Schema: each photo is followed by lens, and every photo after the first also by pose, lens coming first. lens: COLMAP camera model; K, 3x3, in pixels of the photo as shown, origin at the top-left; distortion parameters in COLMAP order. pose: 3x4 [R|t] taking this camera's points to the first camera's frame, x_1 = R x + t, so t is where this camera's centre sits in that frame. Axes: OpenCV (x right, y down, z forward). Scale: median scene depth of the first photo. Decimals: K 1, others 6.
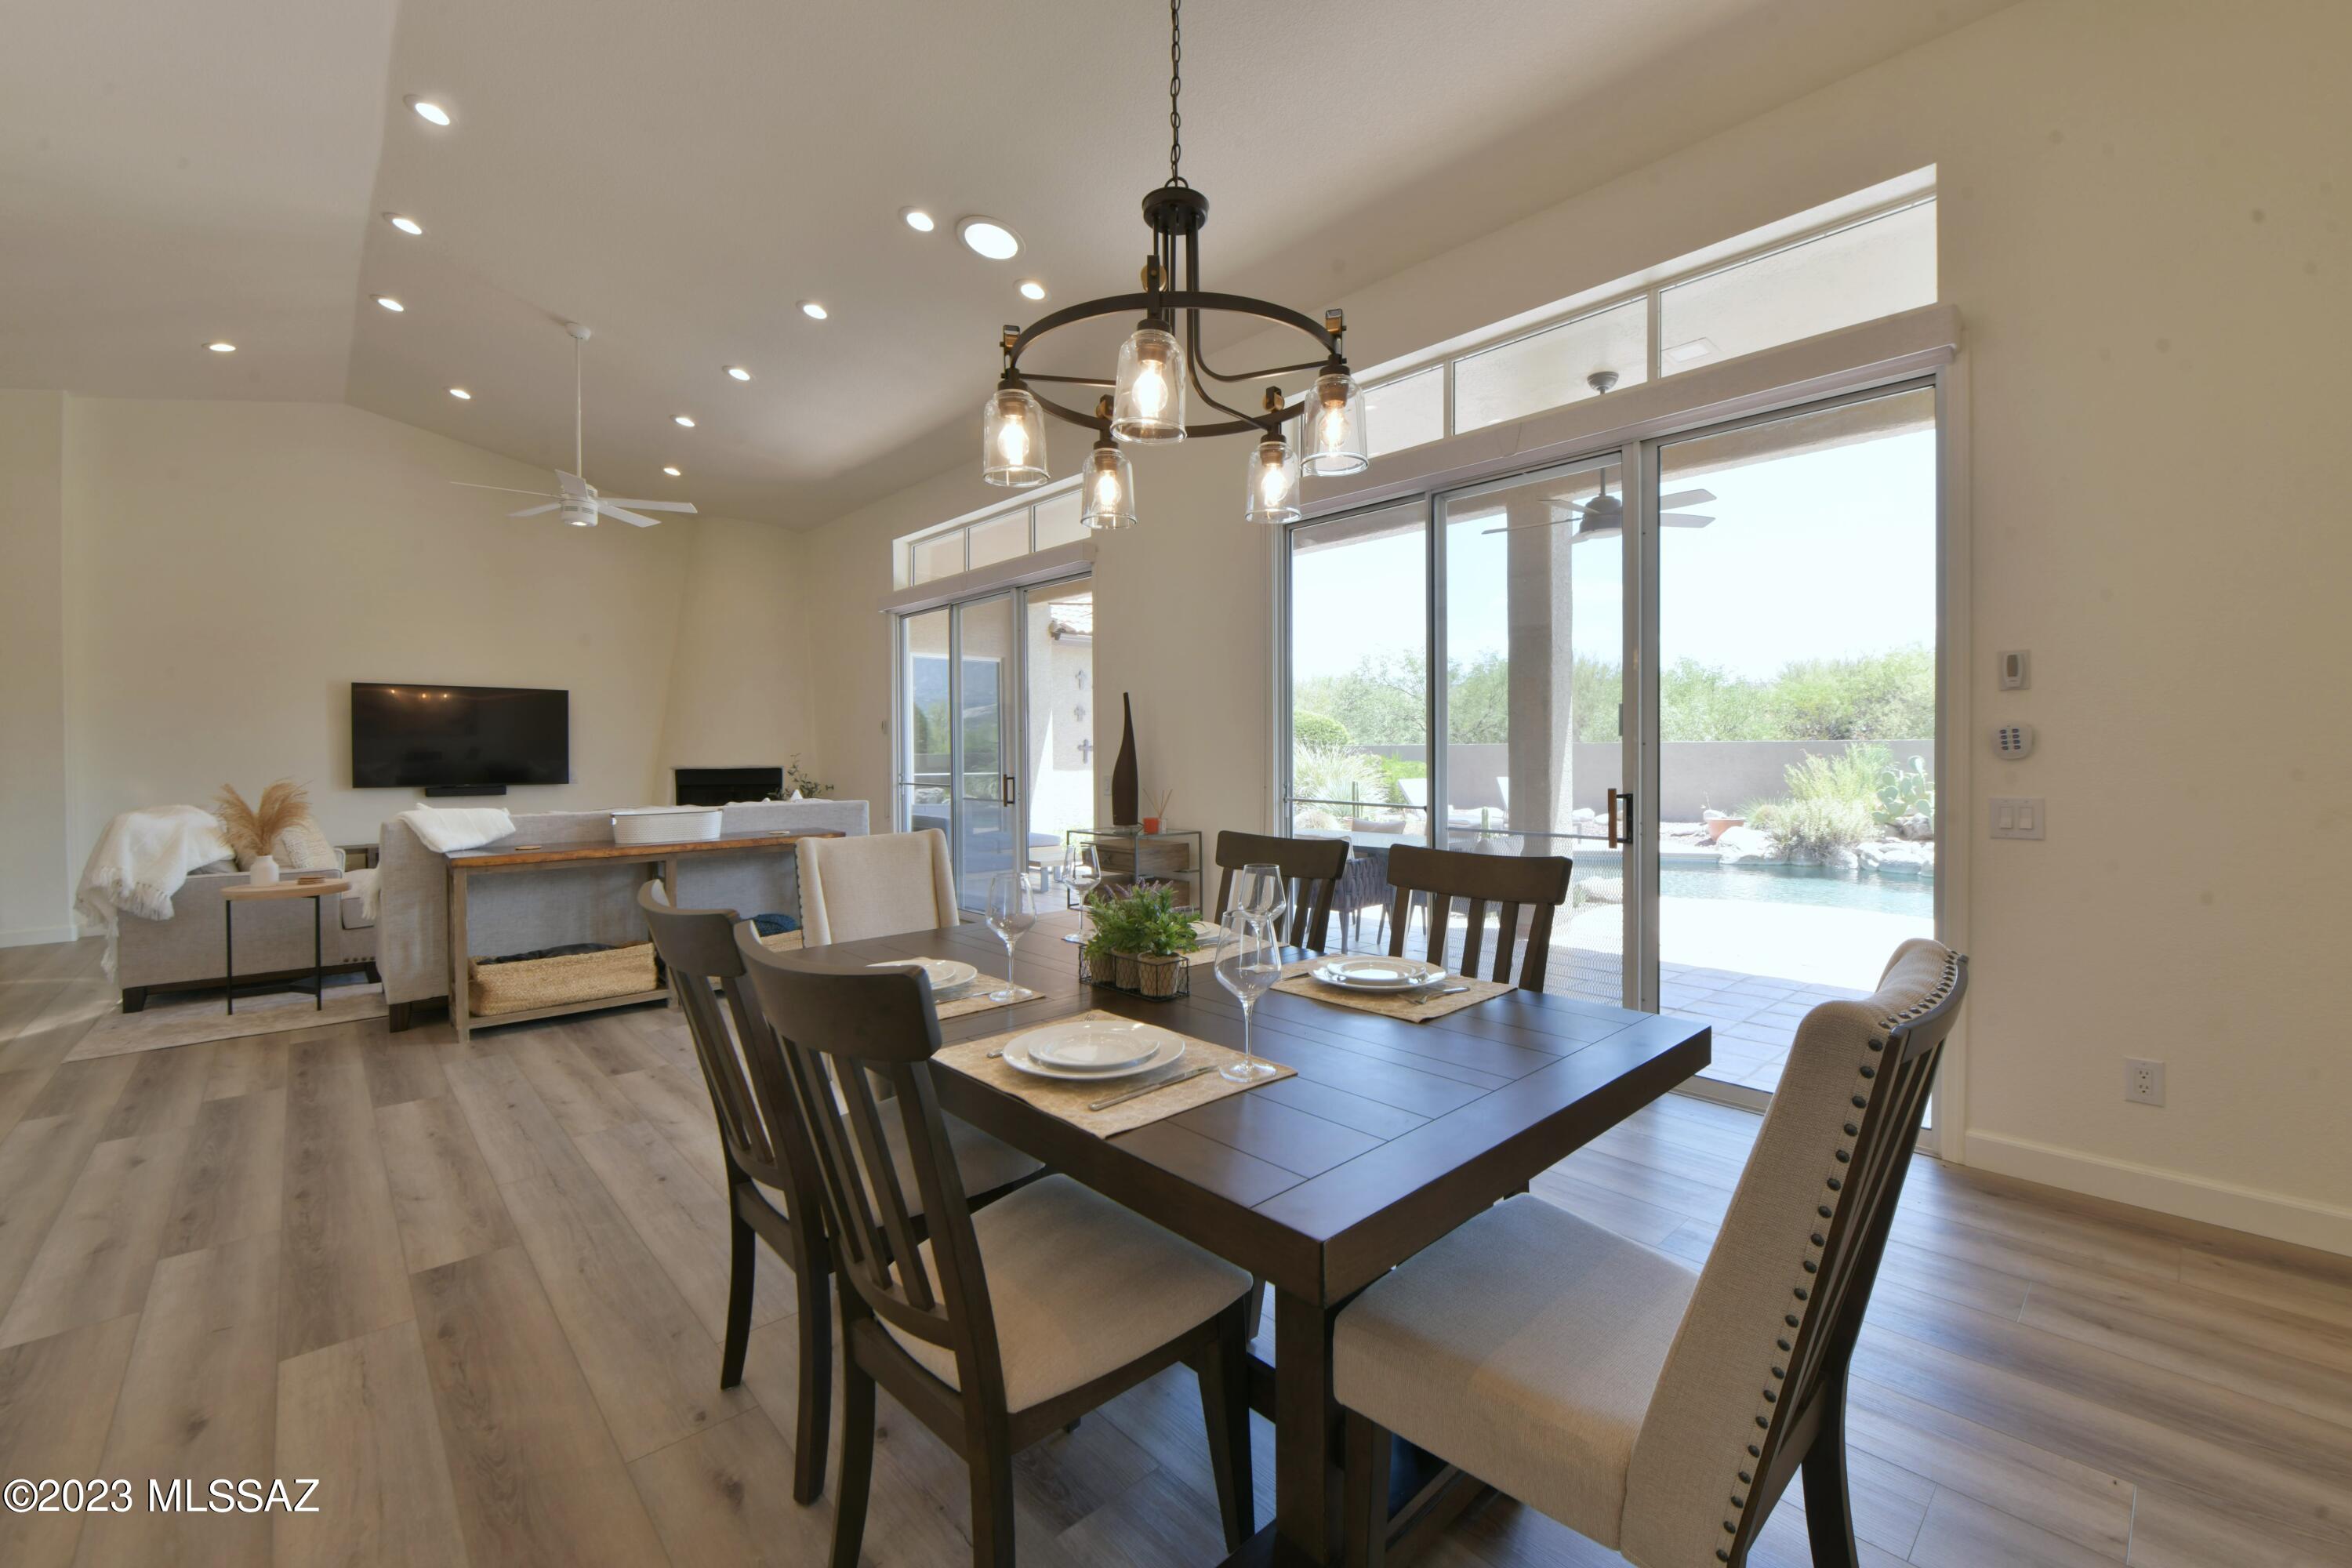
lens RADIAL K [[970.3, 0, 1187.9], [0, 970.3, 771.1], [0, 0, 1]] dist [-0.011673, 0.001054]
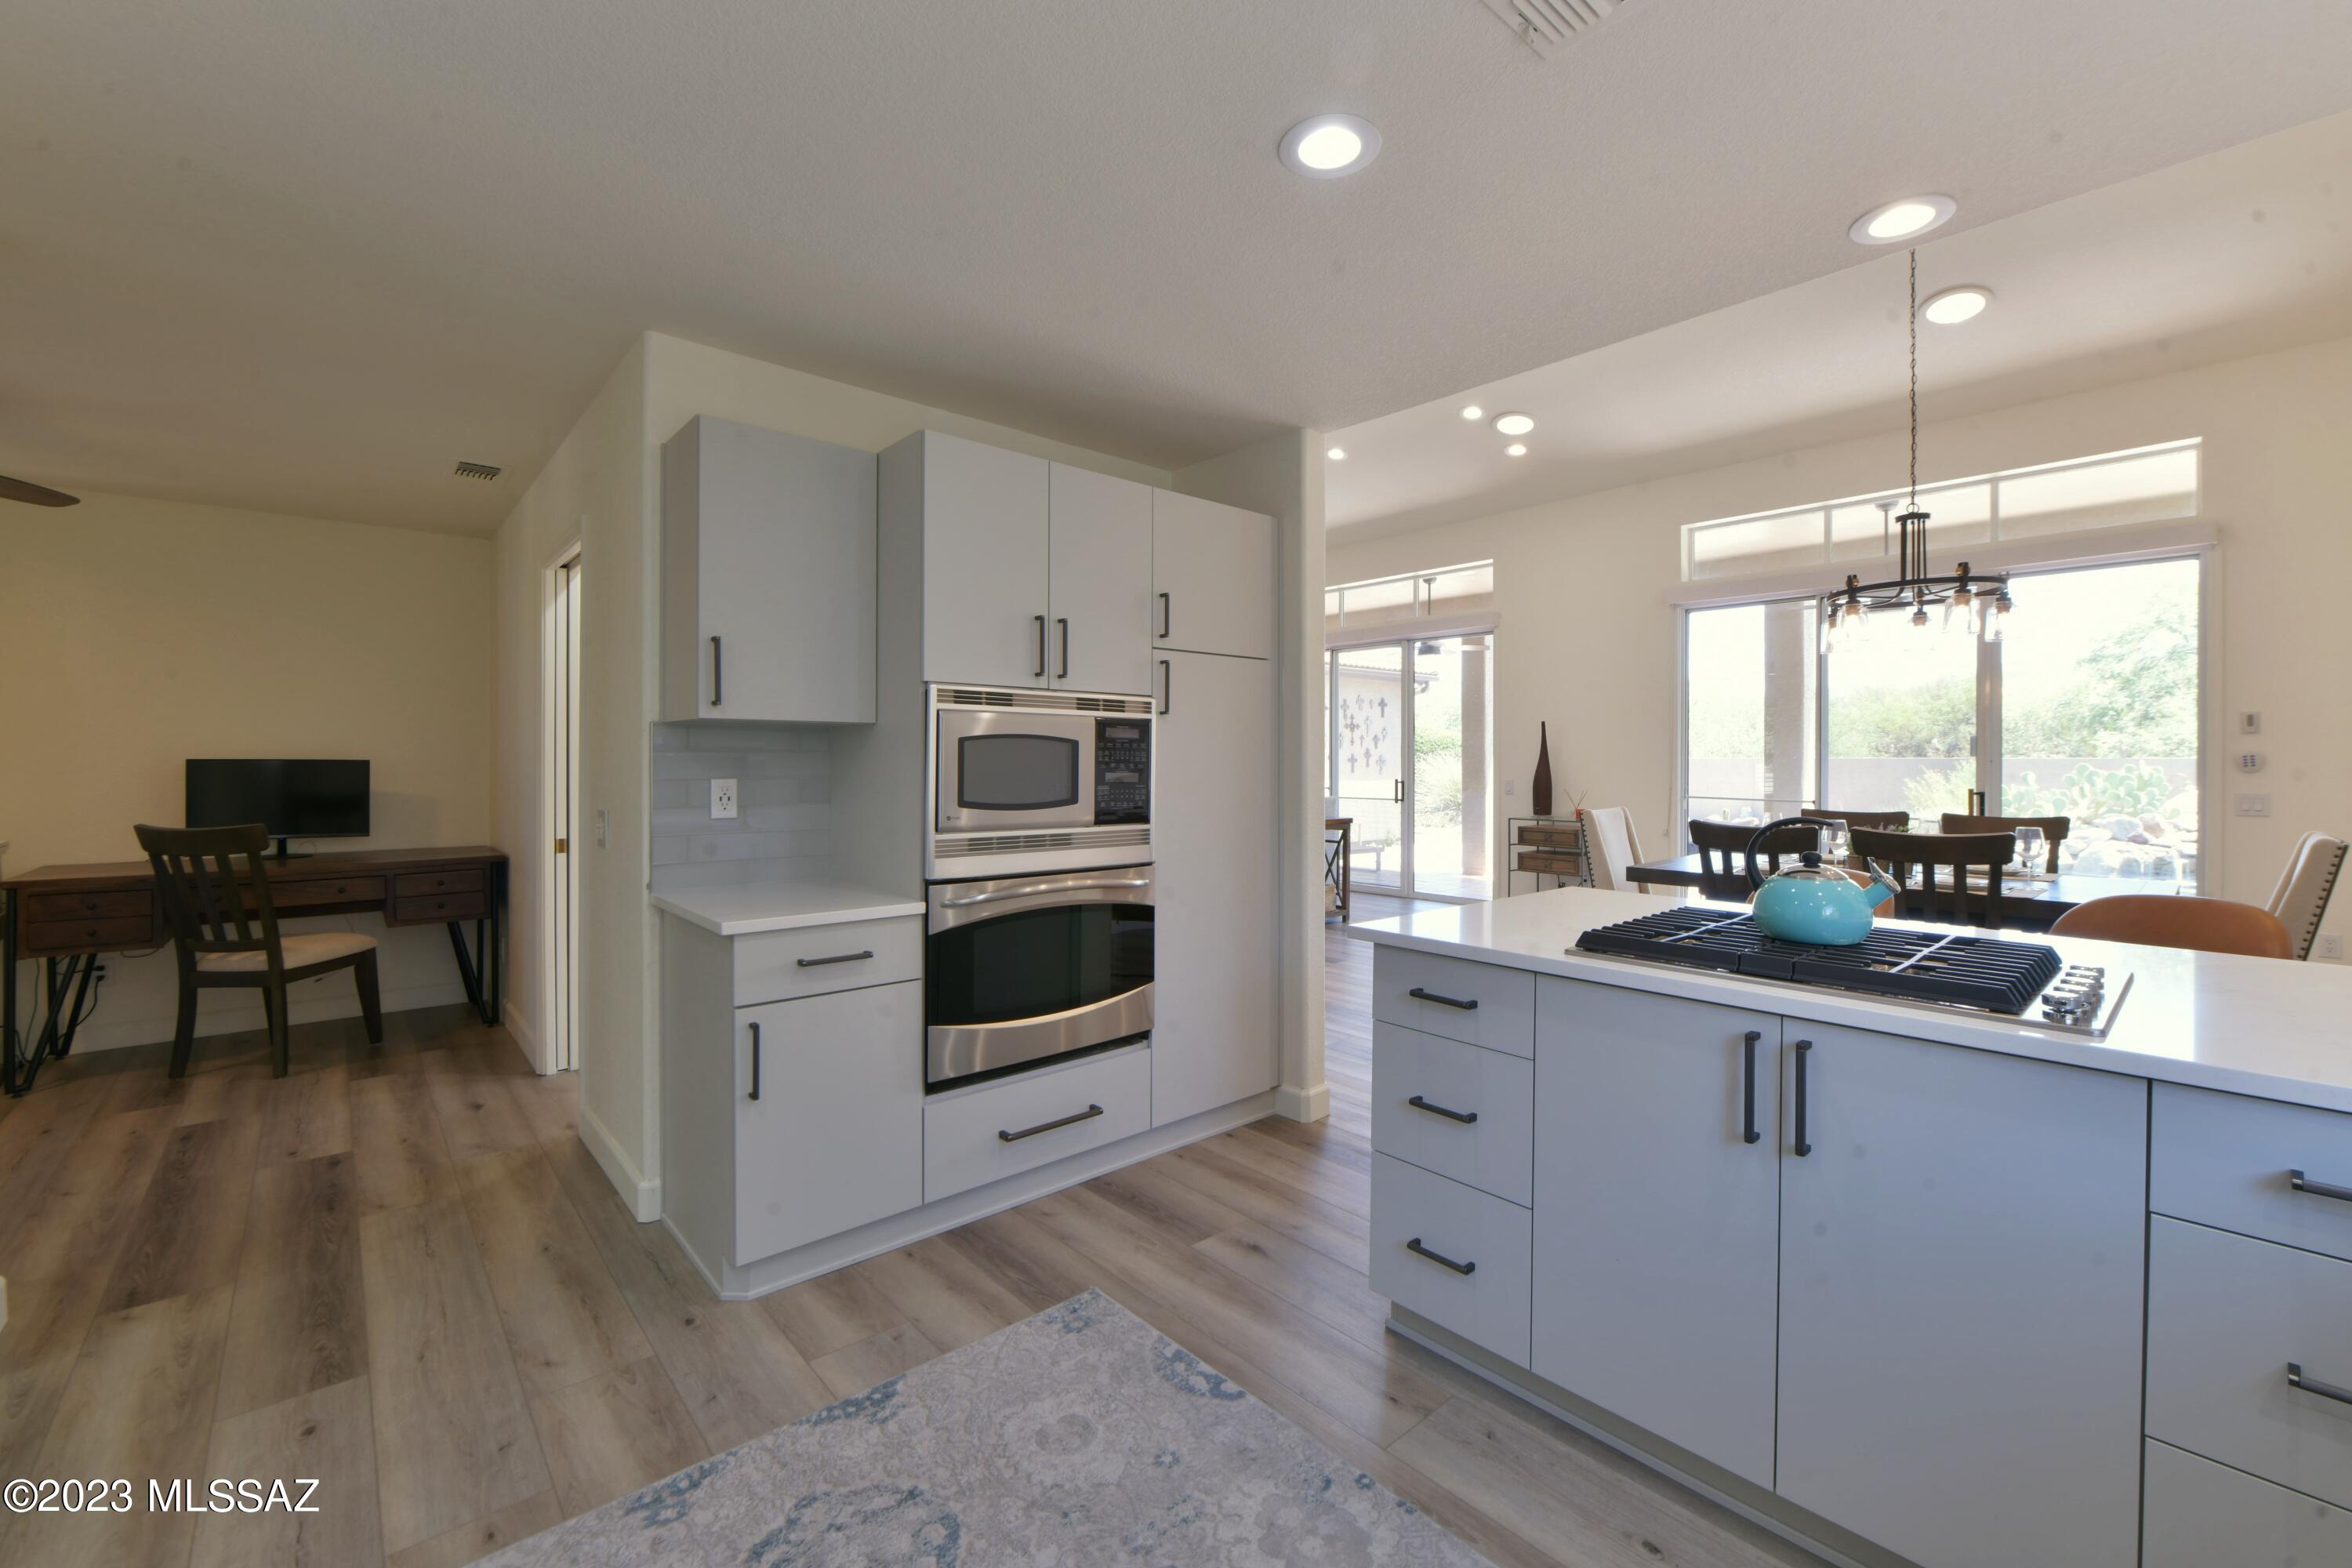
lens RADIAL K [[970.3, 0, 1186.6], [0, 970.3, 777.7], [0, 0, 1]] dist [-0.011673, 0.001054]
pose [[0.999812, 0.007816, -0.017754, -0.703067], [-0.007916, 0.999953, -0.005581, 0.015264], [0.017710, 0.005721, 0.999827, -0.530927]]
